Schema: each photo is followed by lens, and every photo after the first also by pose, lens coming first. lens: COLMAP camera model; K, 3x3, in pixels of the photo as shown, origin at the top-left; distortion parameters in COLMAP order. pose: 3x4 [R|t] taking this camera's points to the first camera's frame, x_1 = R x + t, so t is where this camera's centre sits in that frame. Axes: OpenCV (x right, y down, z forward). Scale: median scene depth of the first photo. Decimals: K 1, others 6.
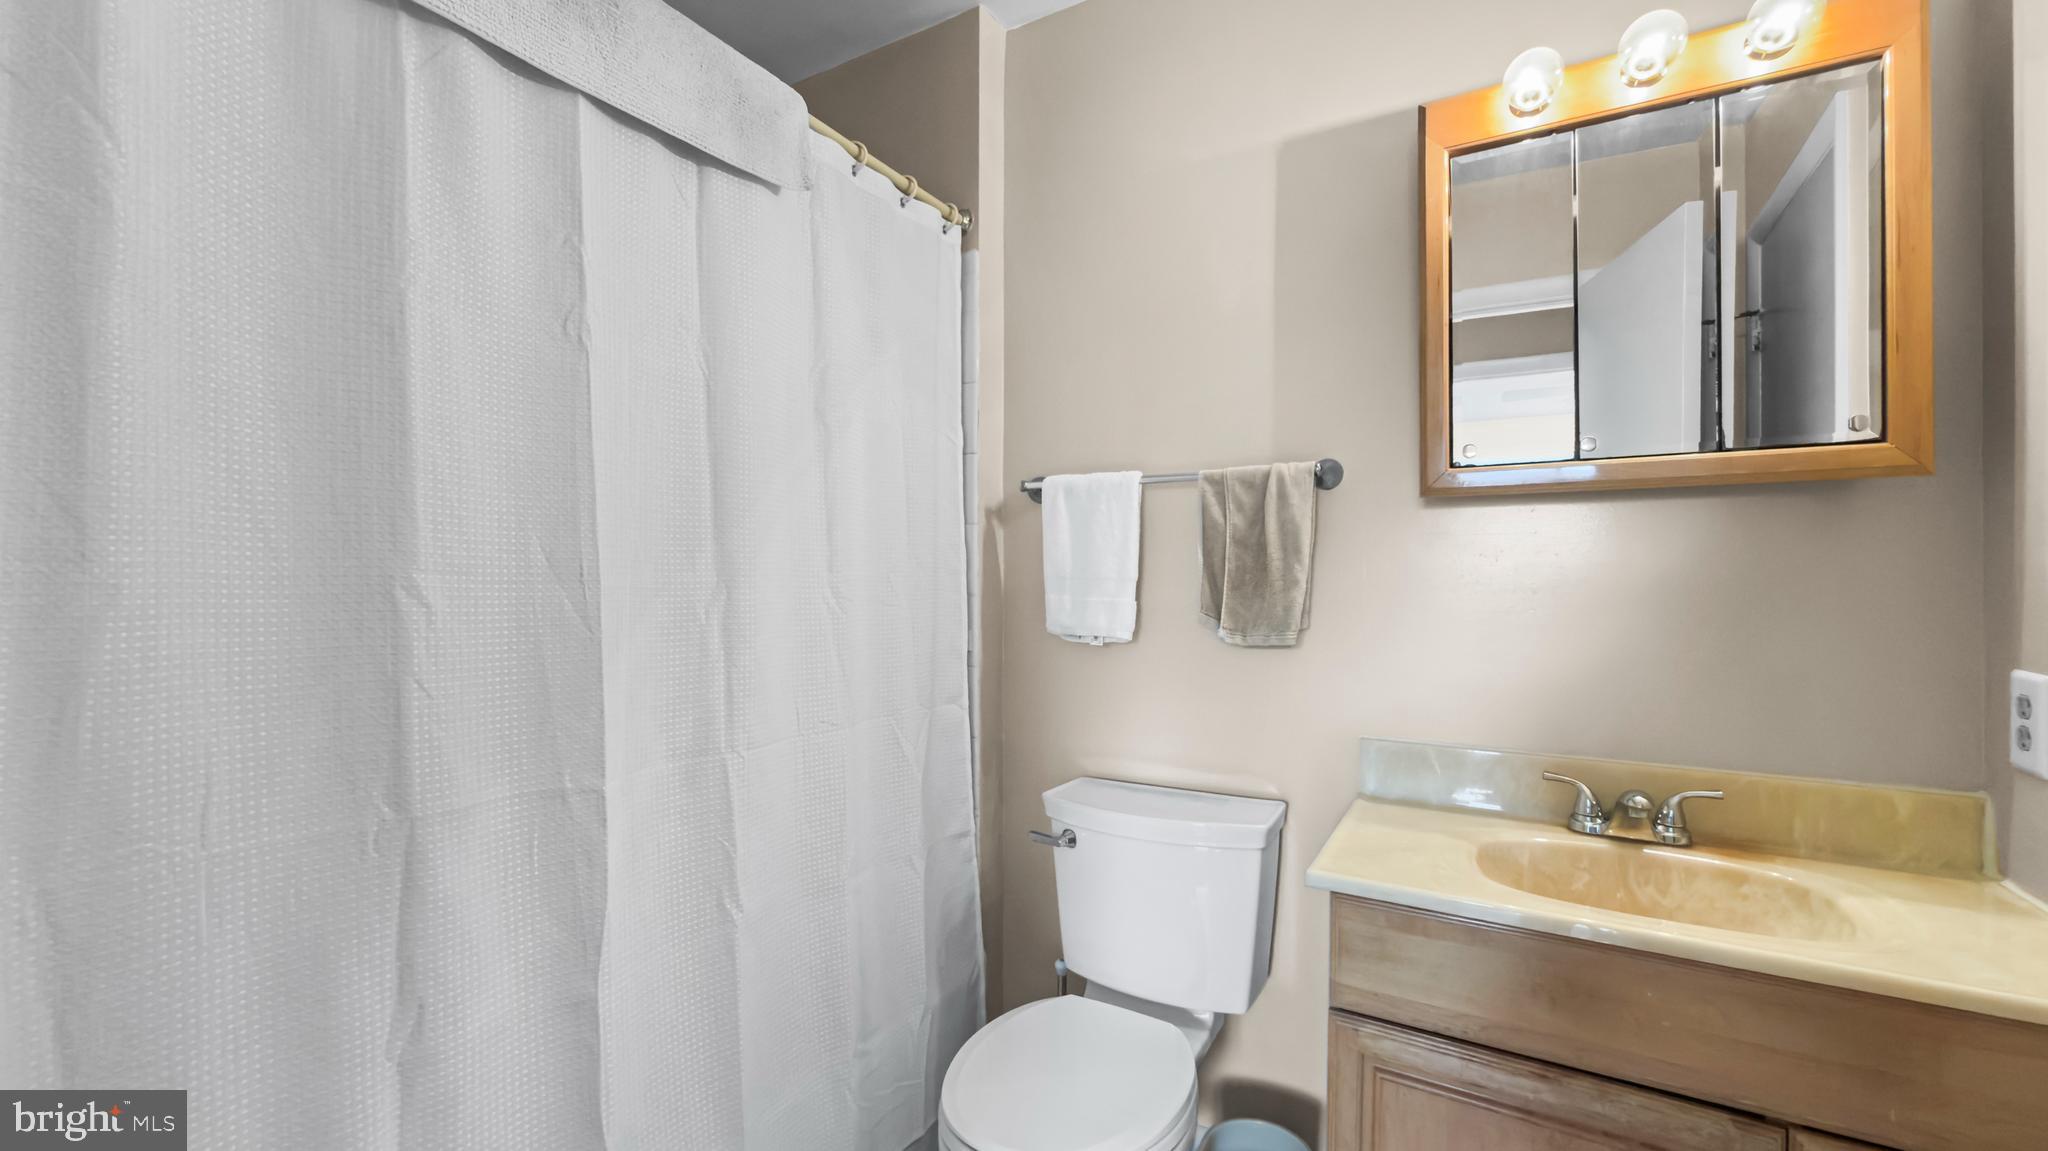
lens RADIAL K [[843.4, 0, 1014.5], [0, 843.4, 567.1], [0, 0, 1]] dist [-0.003227, -0.000213]
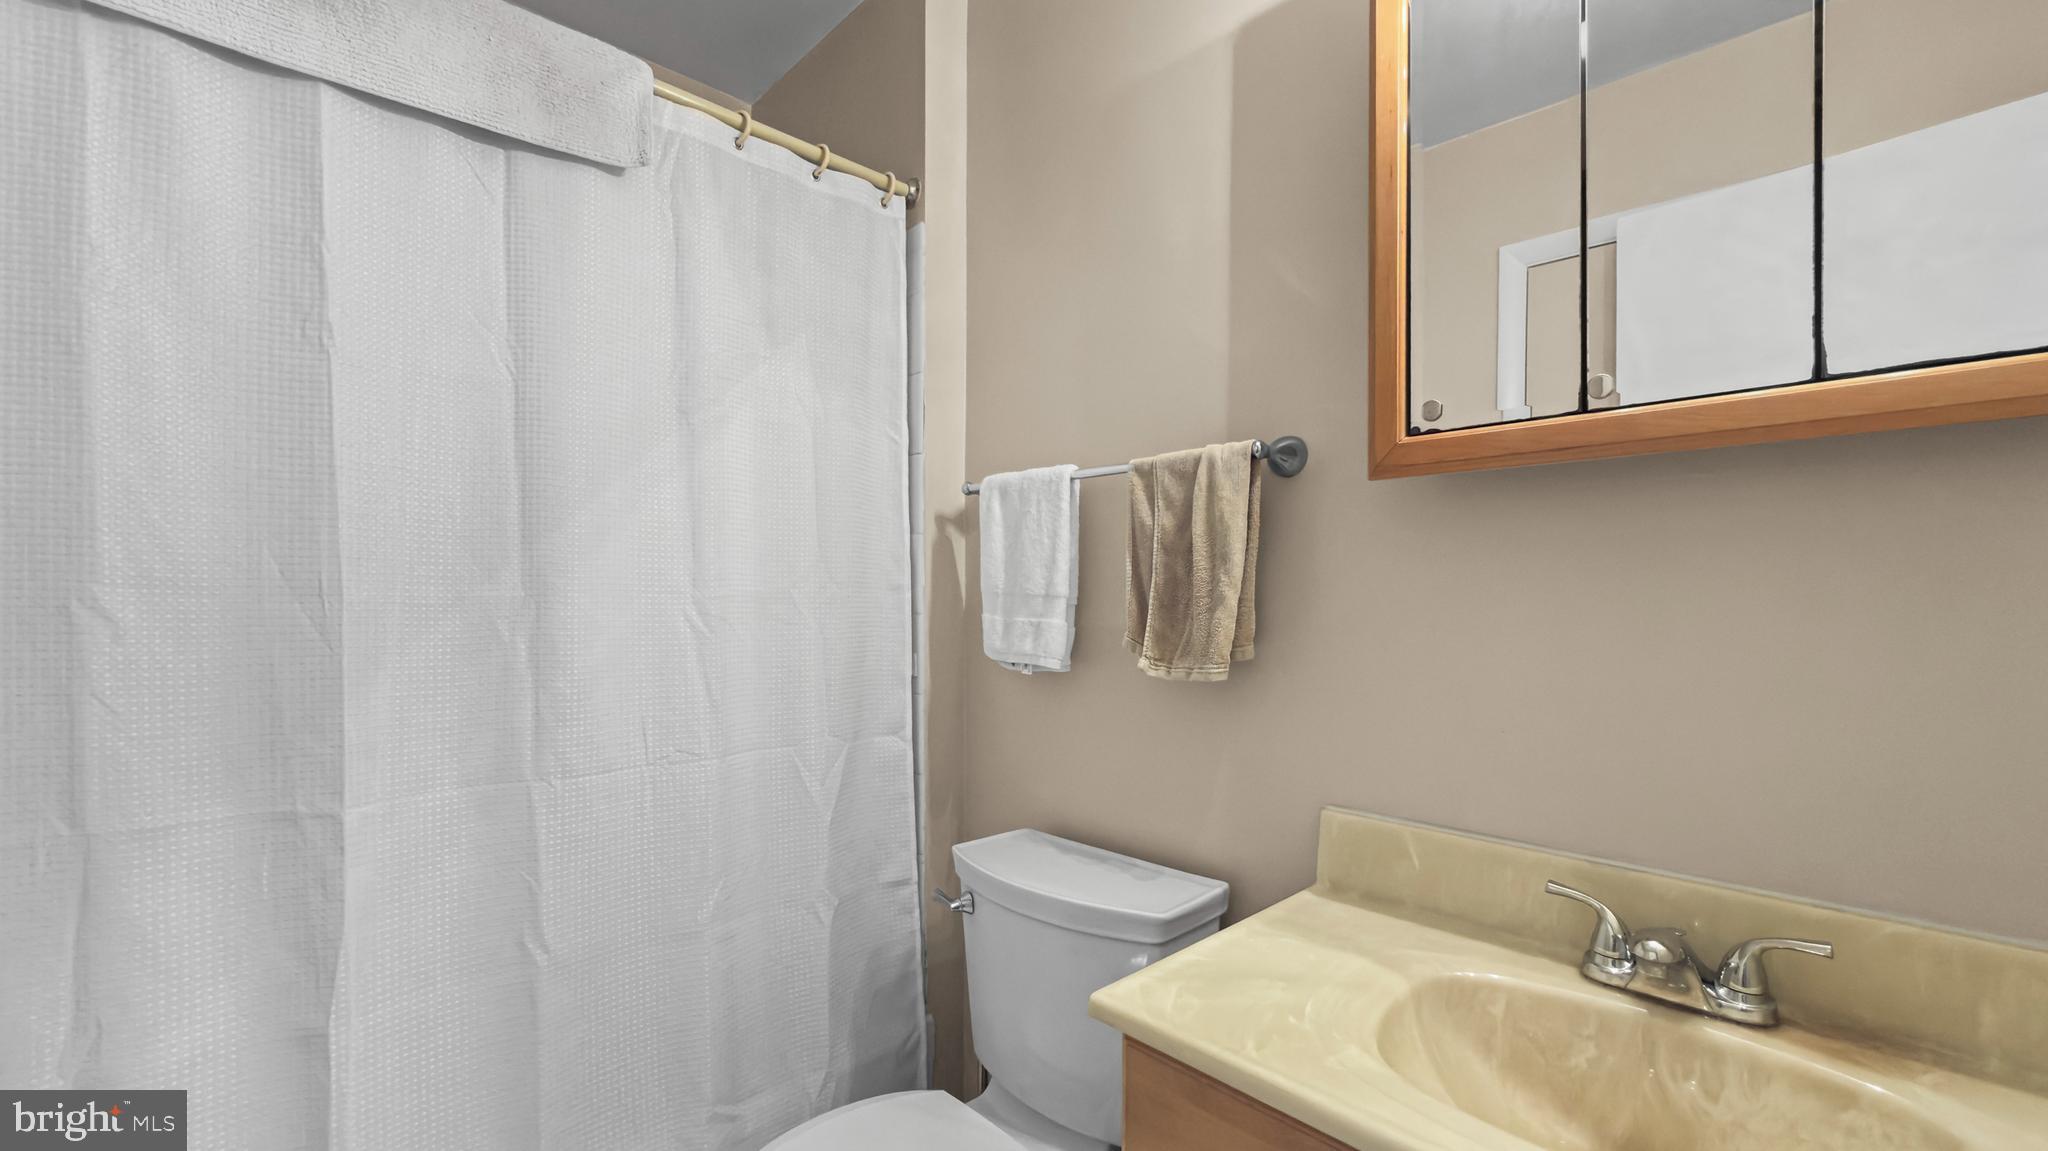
lens RADIAL K [[843.4, 0, 1027.0], [0, 843.4, 595.7], [0, 0, 1]] dist [-0.003227, -0.000213]
pose [[0.962501, 0.001067, -0.271275, 0.373705], [0.002064, 0.999935, 0.011256, 0.005826], [0.271269, -0.011393, 0.962436, 0.220573]]
